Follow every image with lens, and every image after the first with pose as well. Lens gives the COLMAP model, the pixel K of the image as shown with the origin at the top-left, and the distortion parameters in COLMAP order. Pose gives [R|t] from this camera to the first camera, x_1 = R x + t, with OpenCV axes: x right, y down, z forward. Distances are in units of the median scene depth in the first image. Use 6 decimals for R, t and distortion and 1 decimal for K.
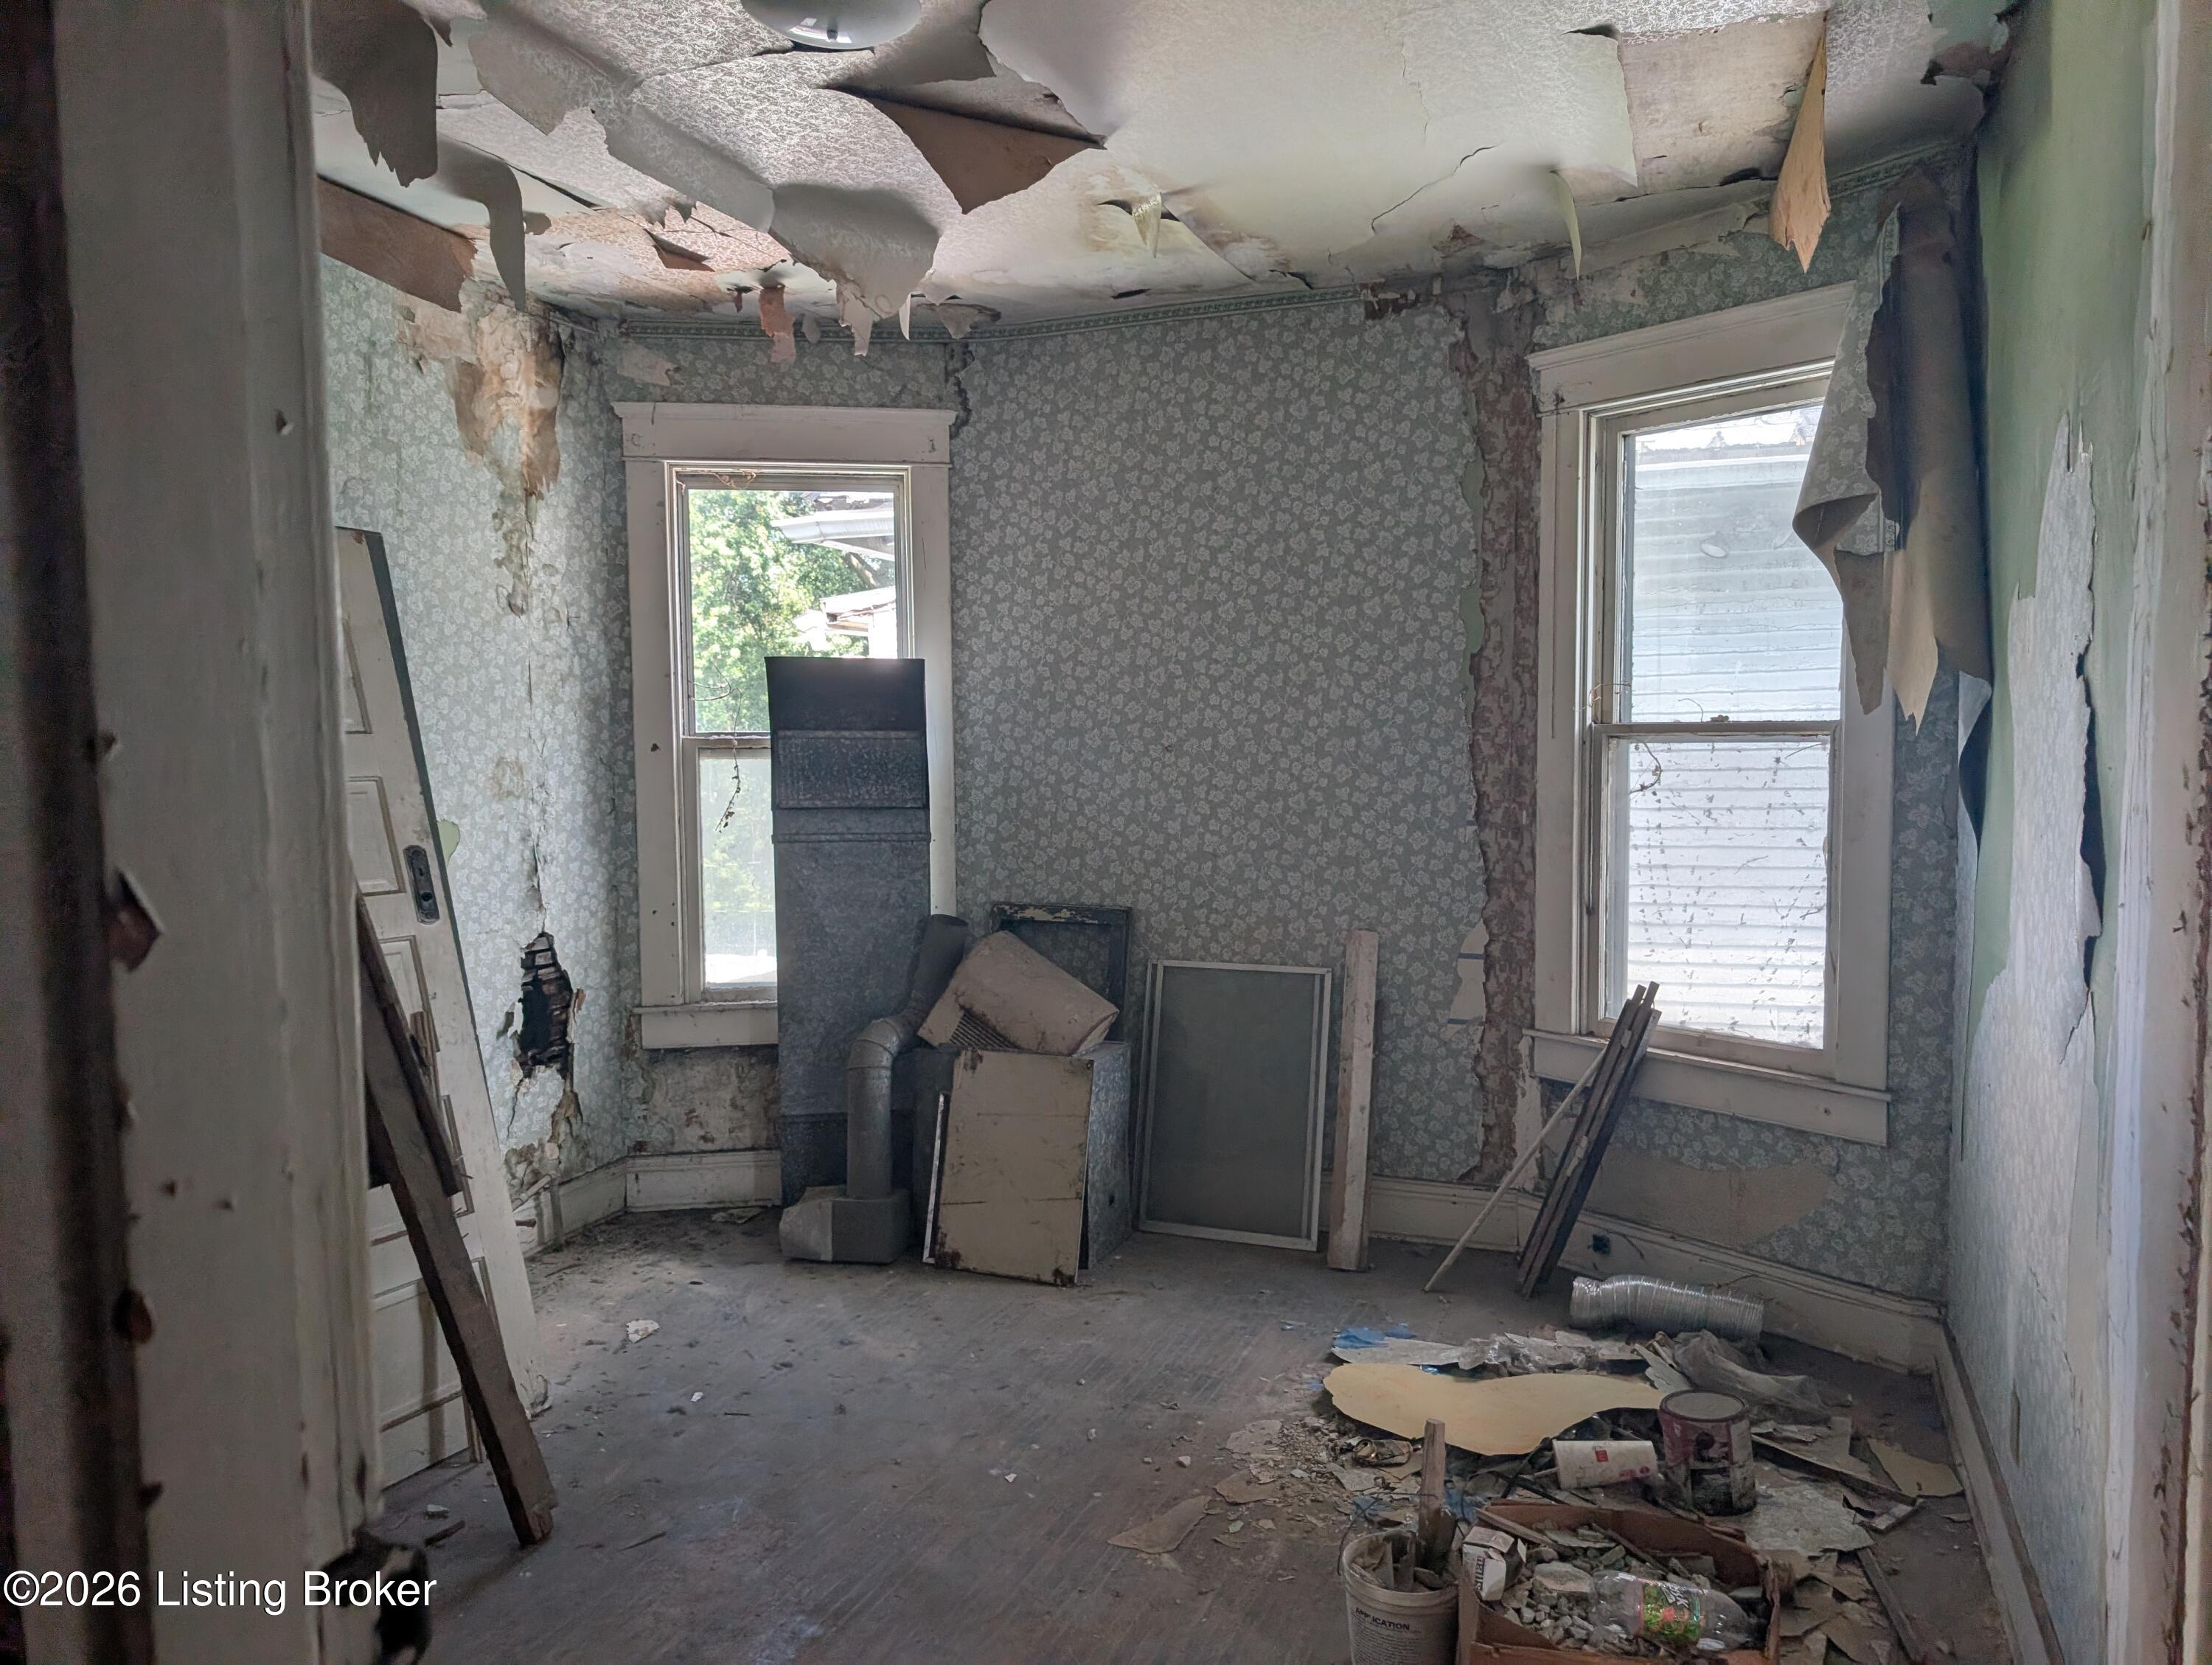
lens RADIAL K [[1585.4, 0, 1107.0], [0, 1585.4, 837.2], [0, 0, 1]] dist [0.010604, -0.005845]
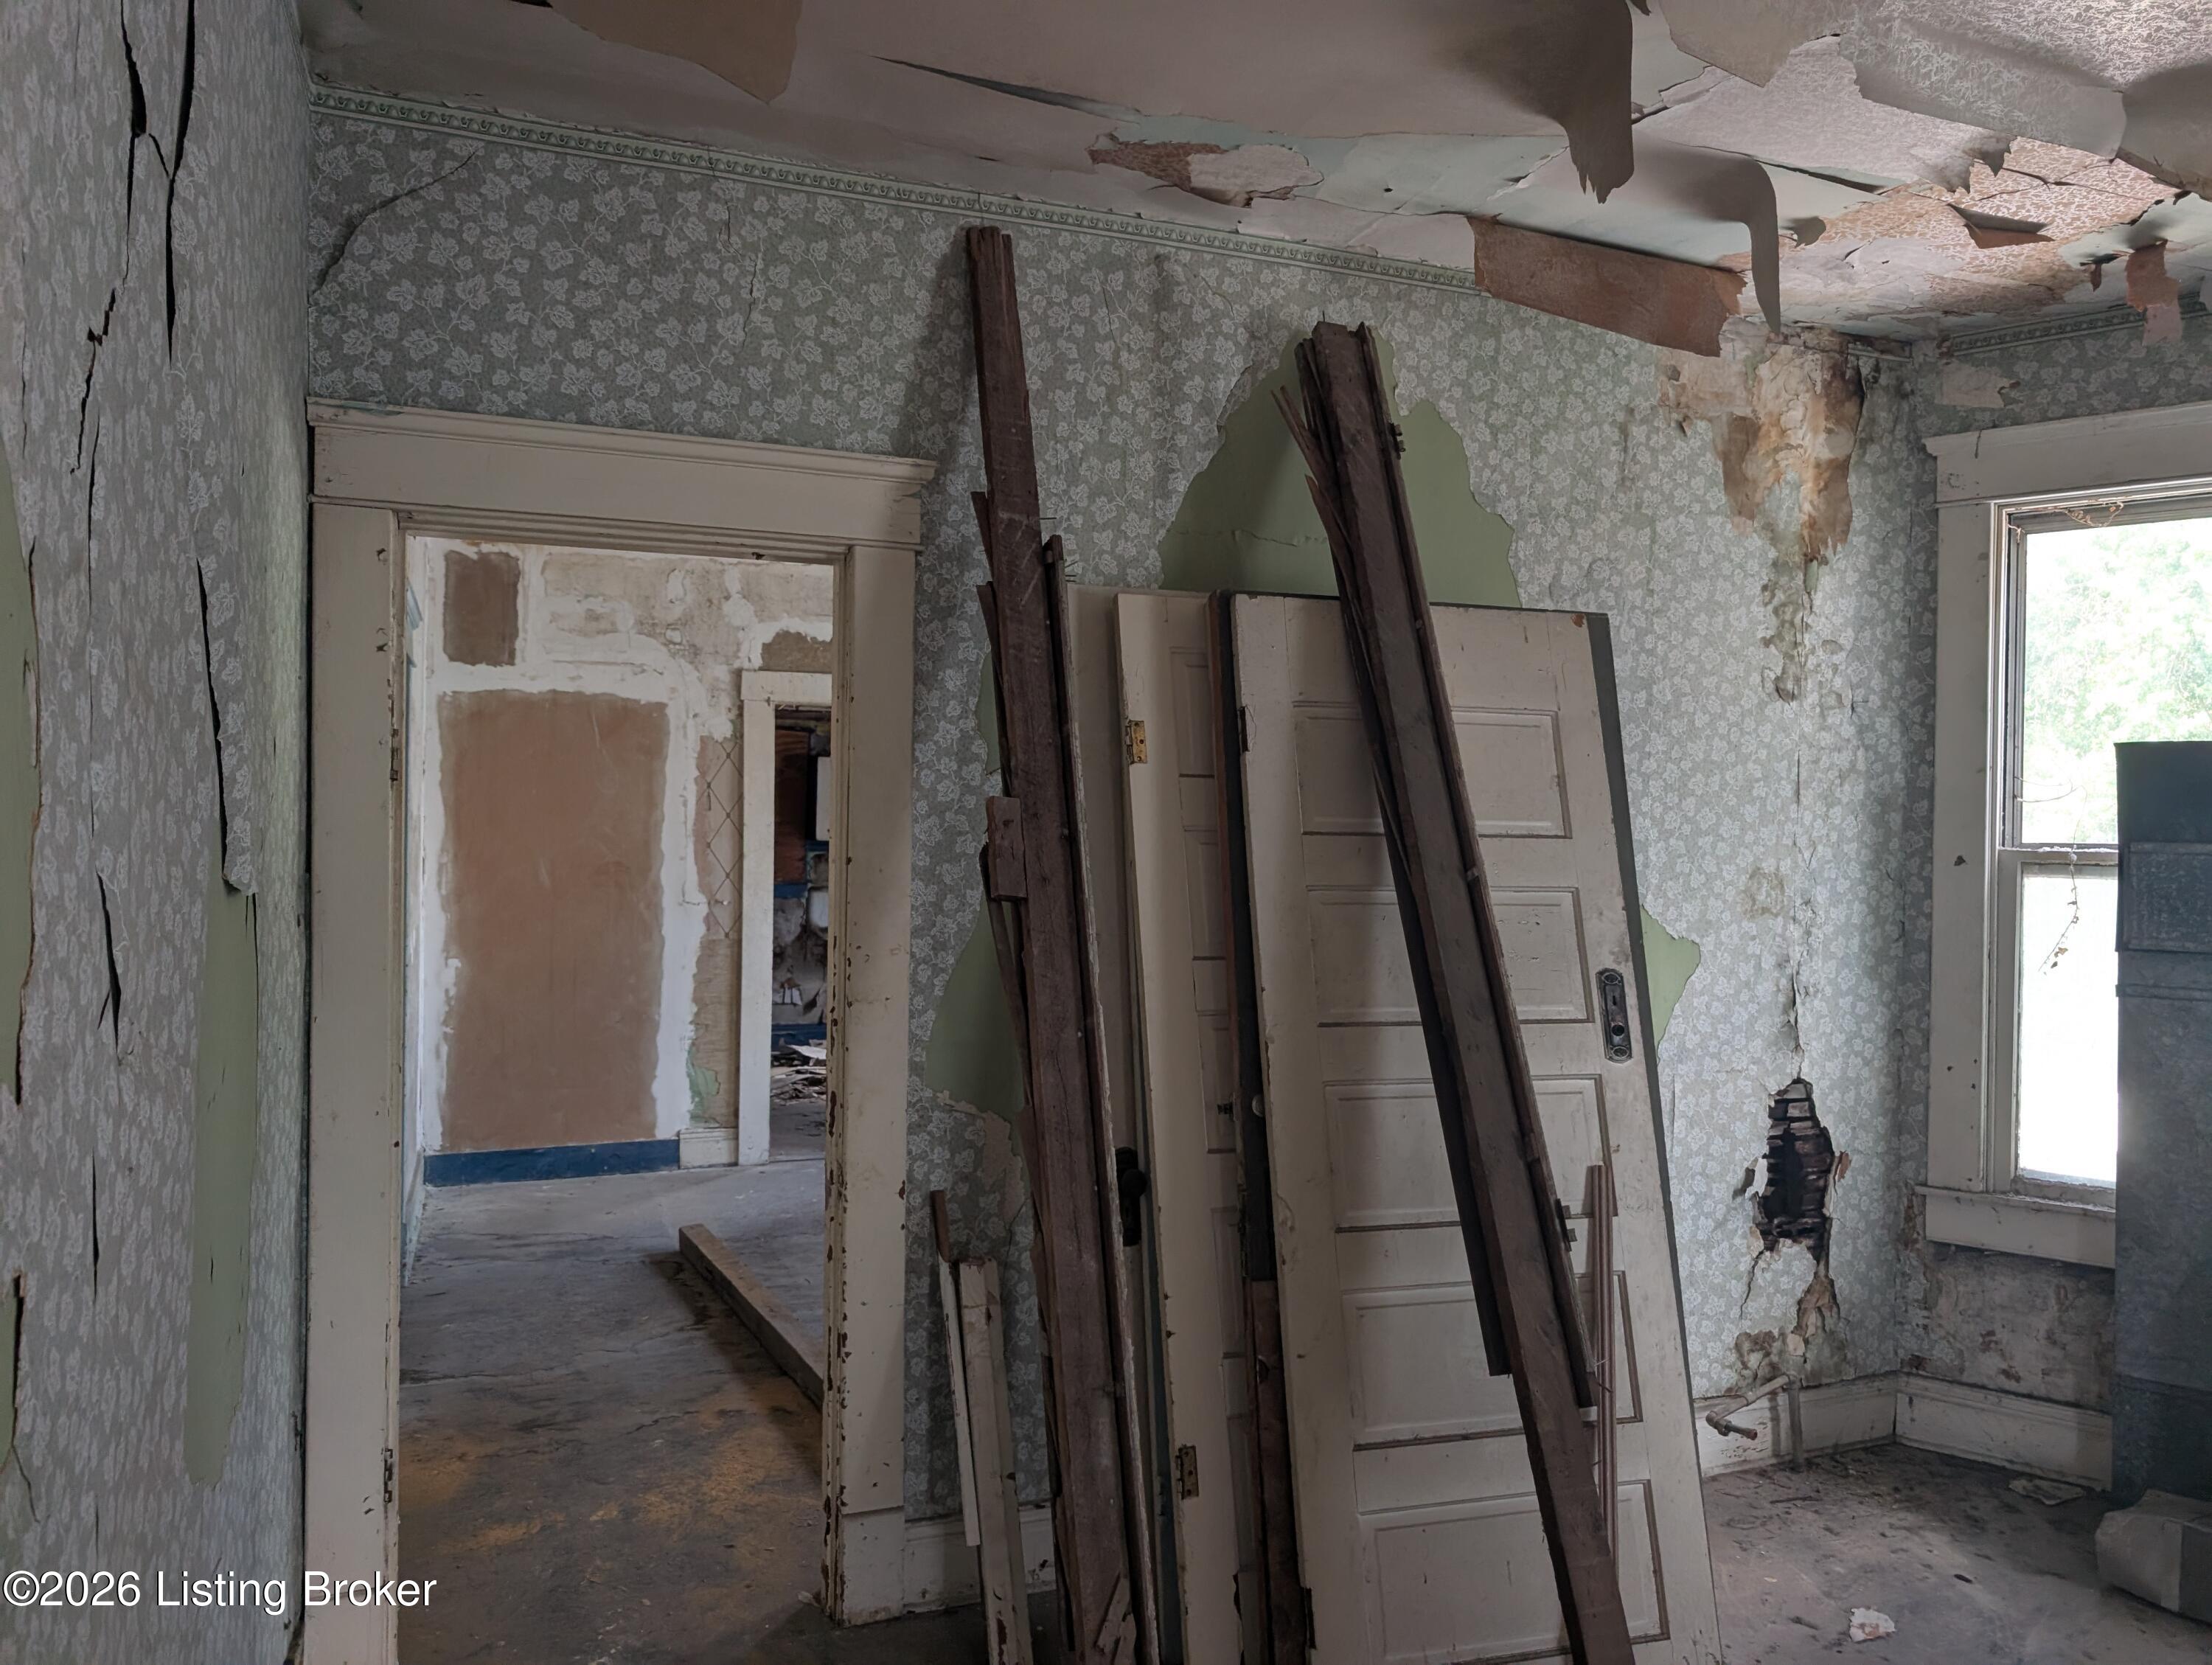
lens RADIAL K [[1585.4, 0, 1154.5], [0, 1585.4, 842.4], [0, 0, 1]] dist [0.010604, -0.005845]
pose [[0.691955, 0.020755, -0.721642, 0.010514], [-0.063948, 0.997420, -0.032631, -0.015118], [0.719103, 0.068726, 0.691497, 0.173660]]
